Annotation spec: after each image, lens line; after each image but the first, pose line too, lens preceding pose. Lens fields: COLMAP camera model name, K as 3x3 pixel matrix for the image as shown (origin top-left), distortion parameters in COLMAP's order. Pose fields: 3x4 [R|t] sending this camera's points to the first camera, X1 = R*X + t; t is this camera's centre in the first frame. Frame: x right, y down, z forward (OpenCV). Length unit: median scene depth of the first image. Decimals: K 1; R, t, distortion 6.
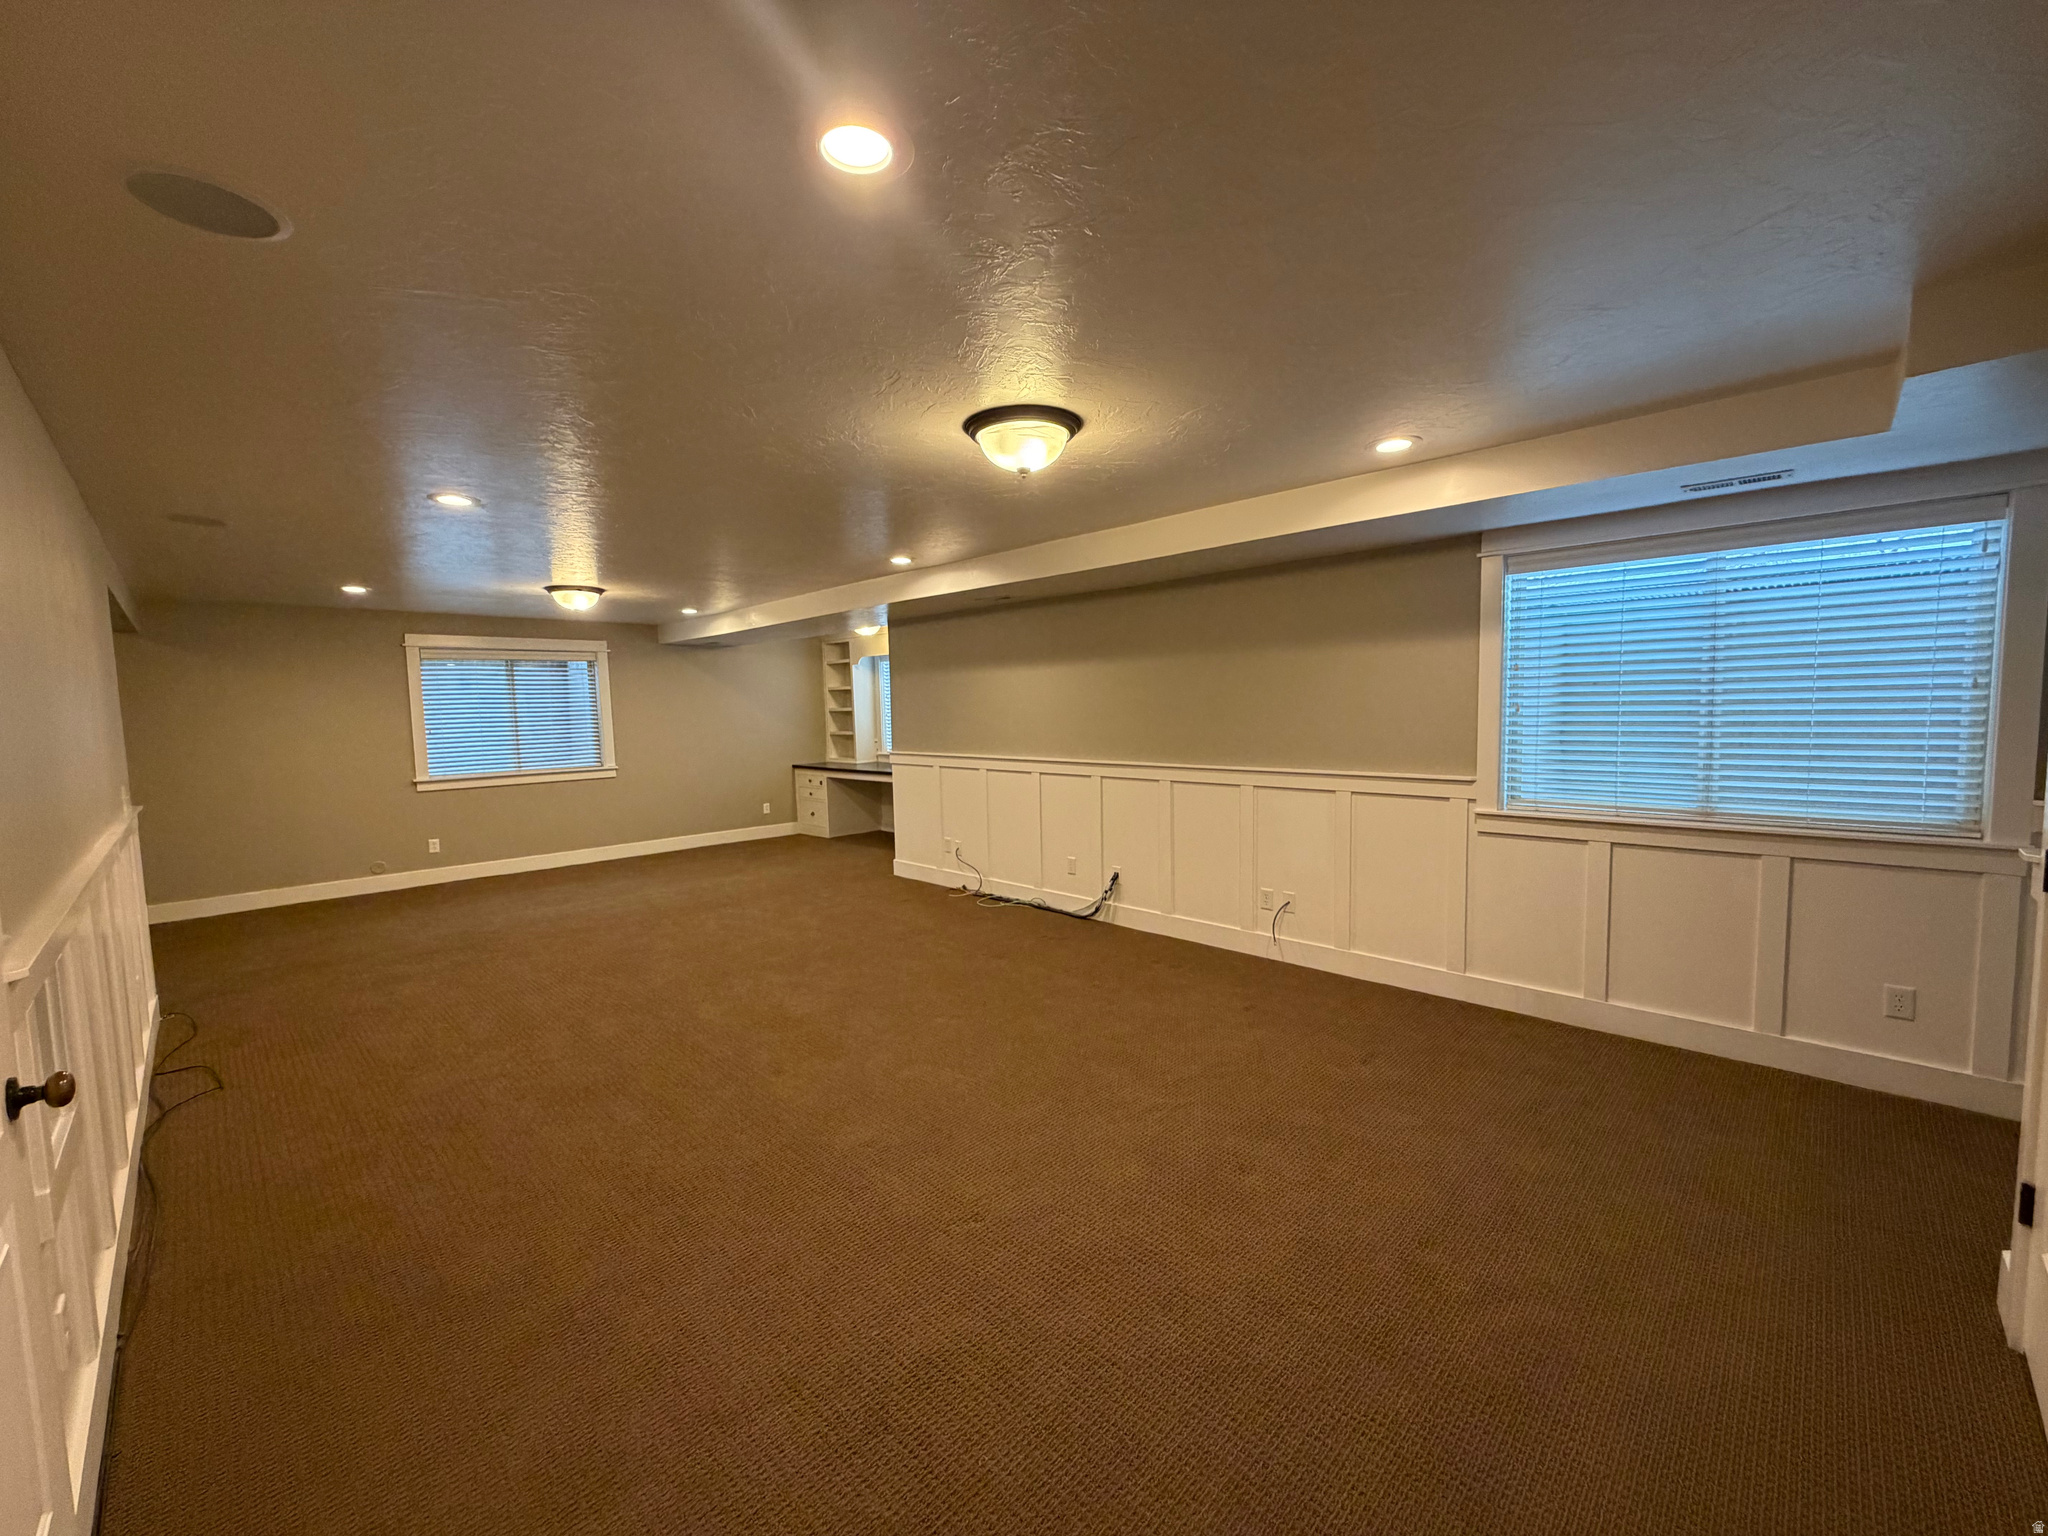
lens RADIAL K [[819.8, 0, 1010.0], [0, 819.8, 771.0], [0, 0, 1]] dist [-0.002943, 0.000085]
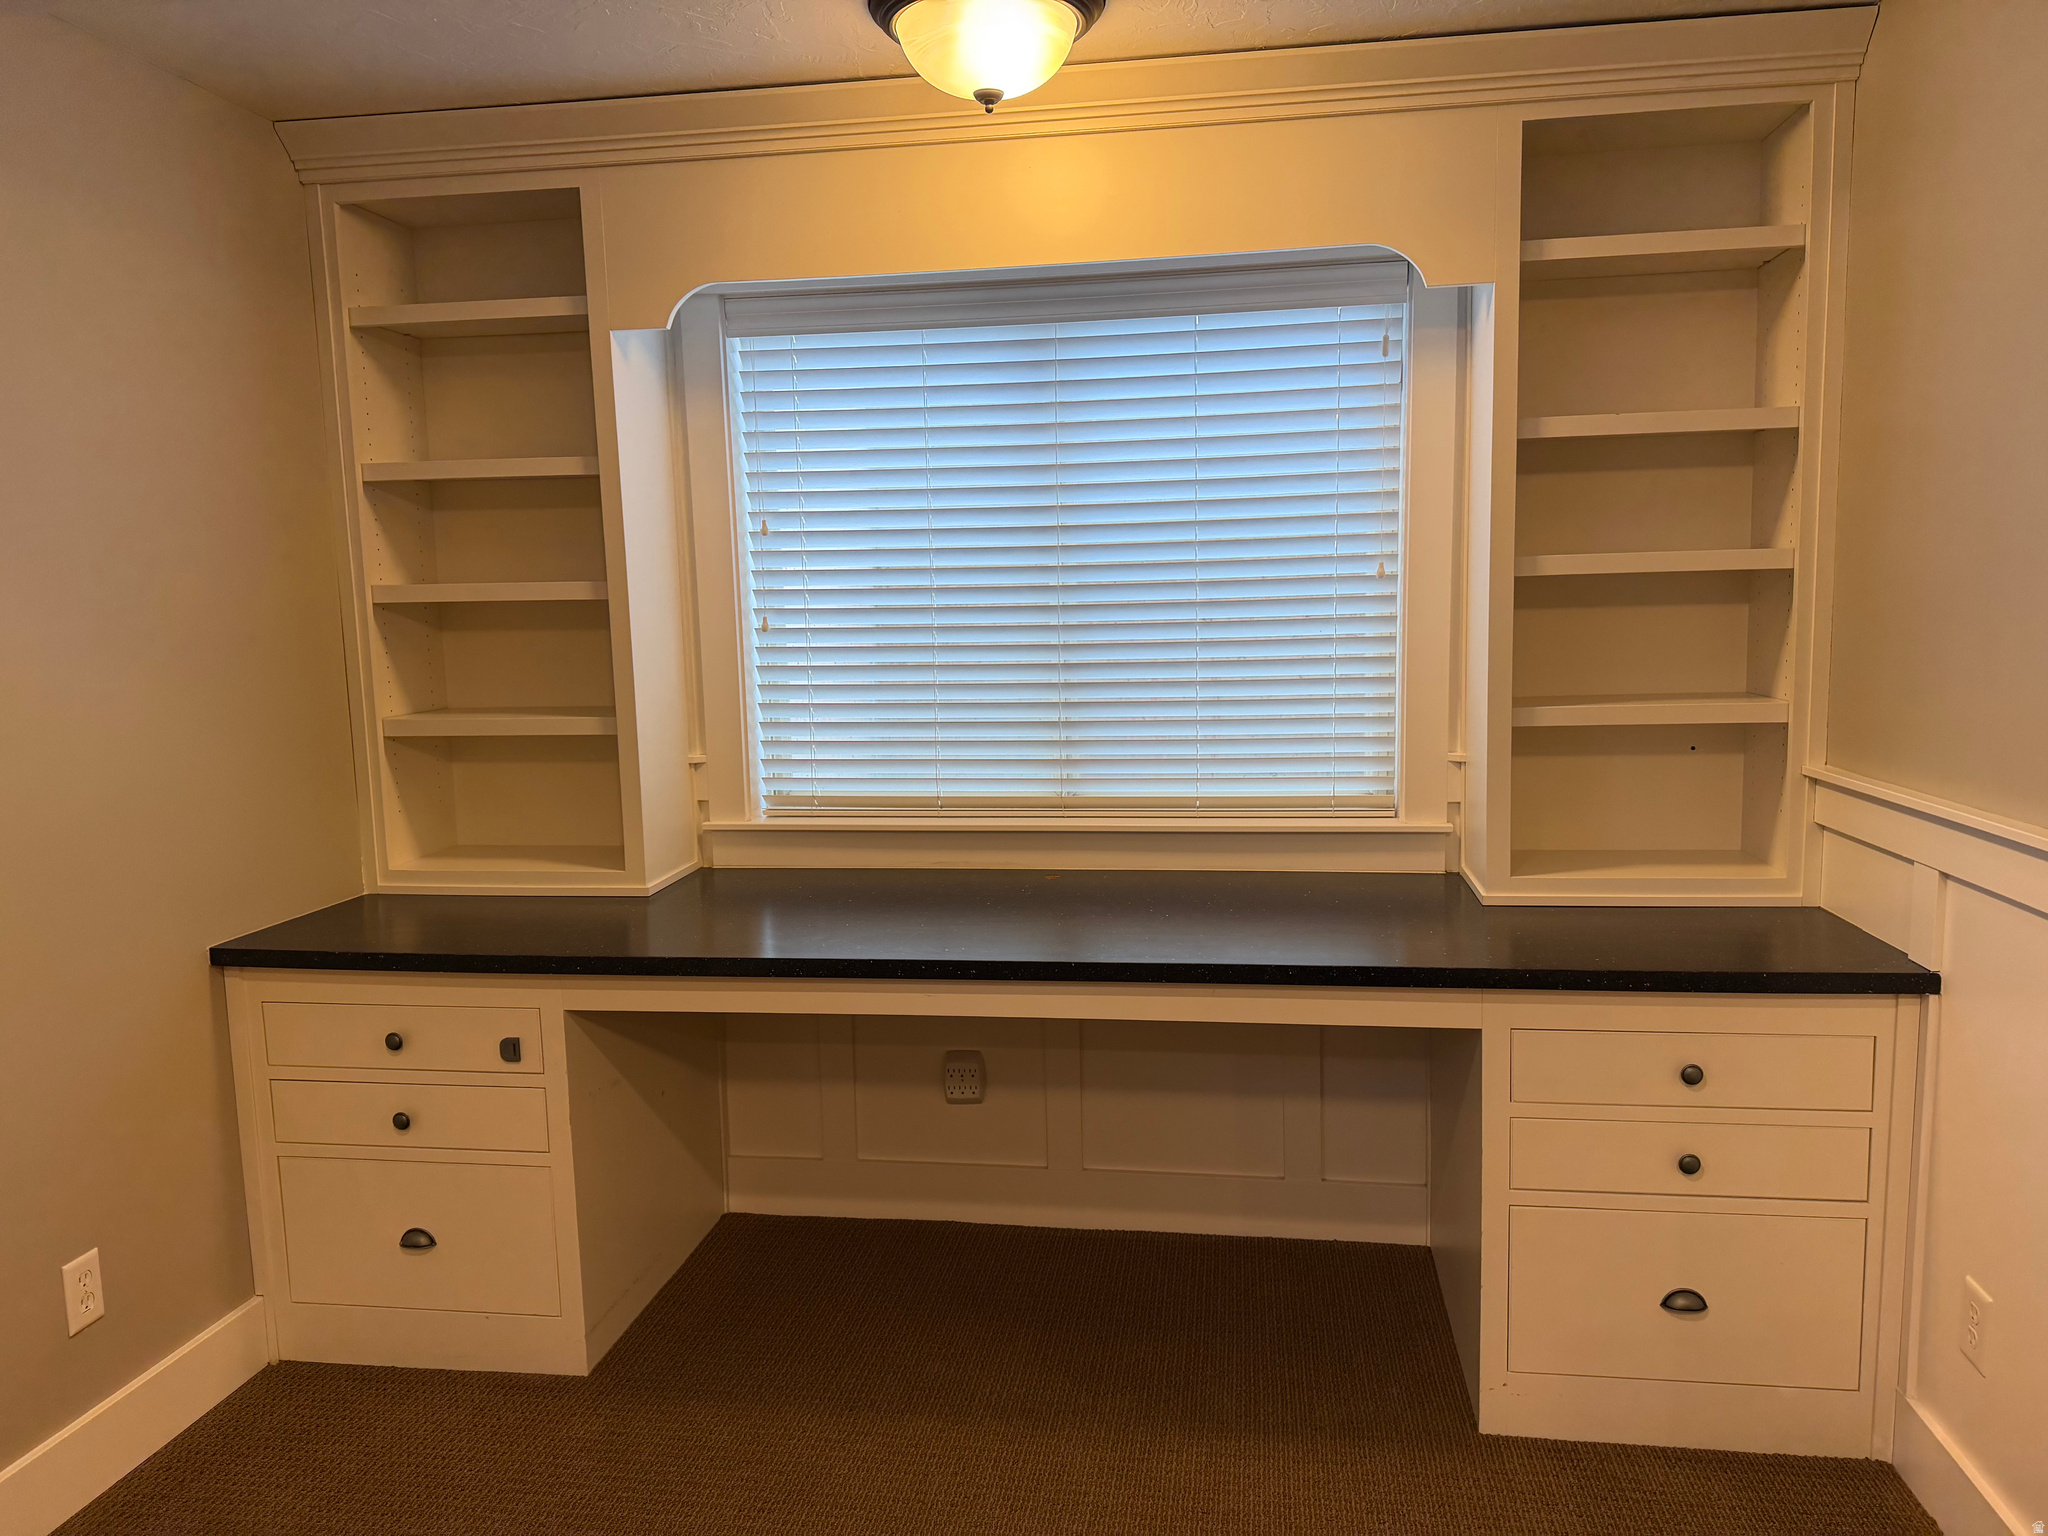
lens RADIAL K [[1444.0, 0, 1024.7], [0, 1444.0, 795.3], [0, 0, 1]] dist [0.044907, -0.041565]
pose [[0.804906, -0.073488, 0.588834, -0.298650], [0.050578, 0.997187, 0.055314, -0.043326], [-0.591242, -0.014741, 0.806359, 0.681115]]
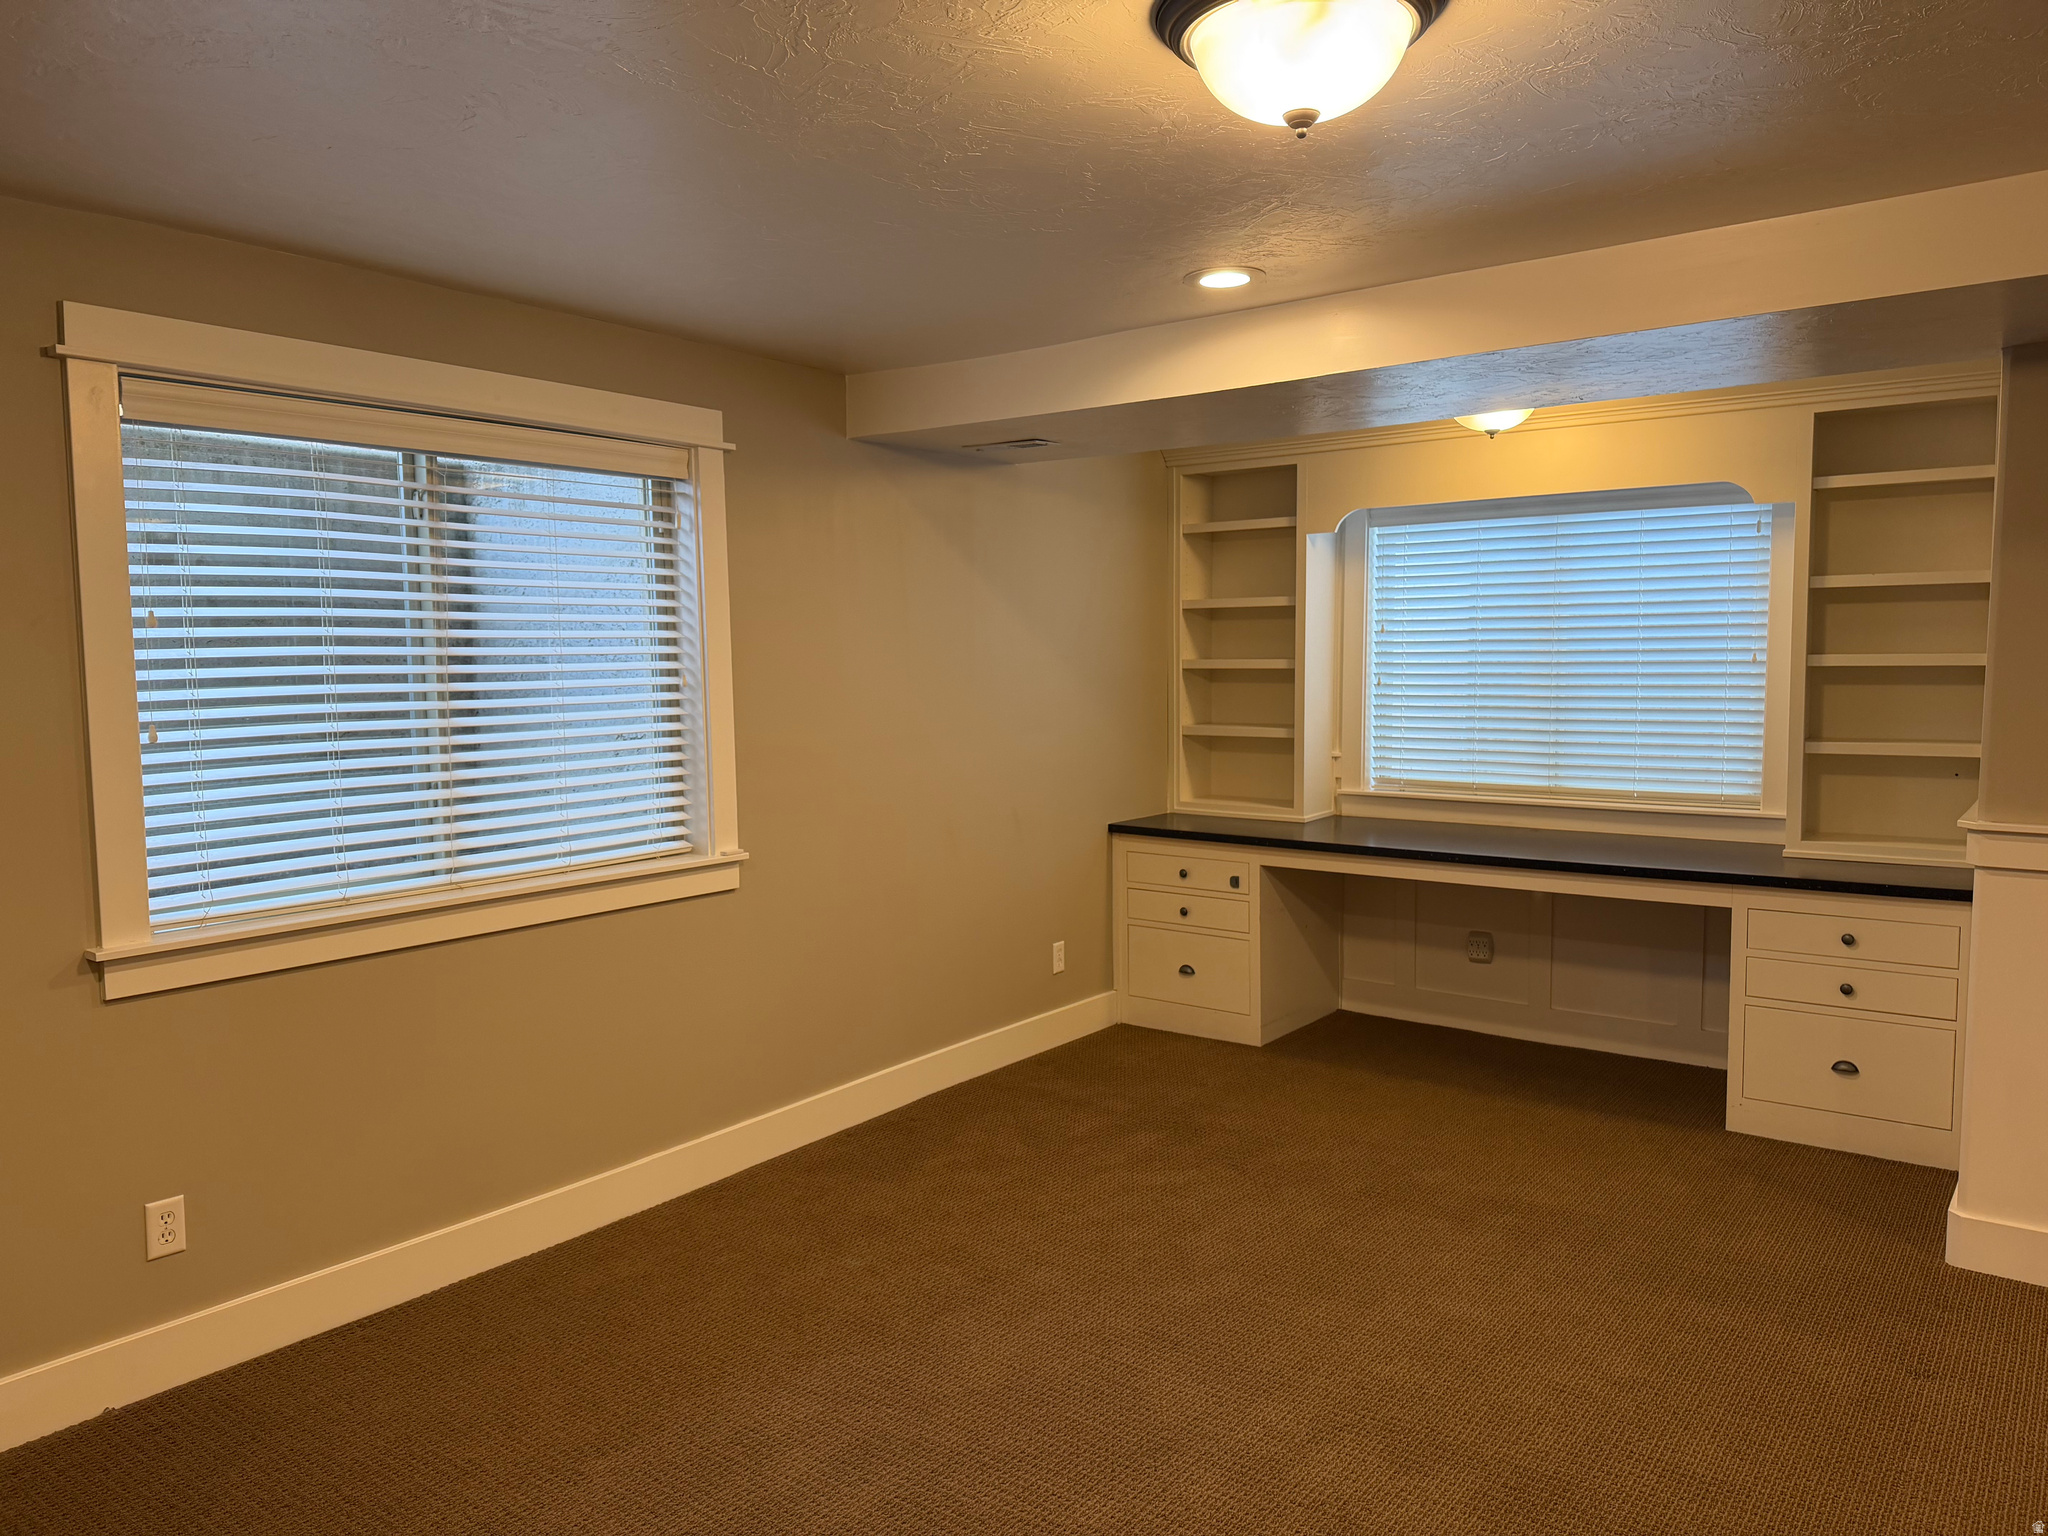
lens RADIAL K [[1444.0, 0, 1028.2], [0, 1444.0, 784.6], [0, 0, 1]] dist [0.044907, -0.041565]
pose [[0.987231, 0.000542, 0.159296, -0.390482], [-0.001670, 0.999974, 0.006946, -0.028104], [-0.159288, -0.007123, 0.987206, 0.407118]]
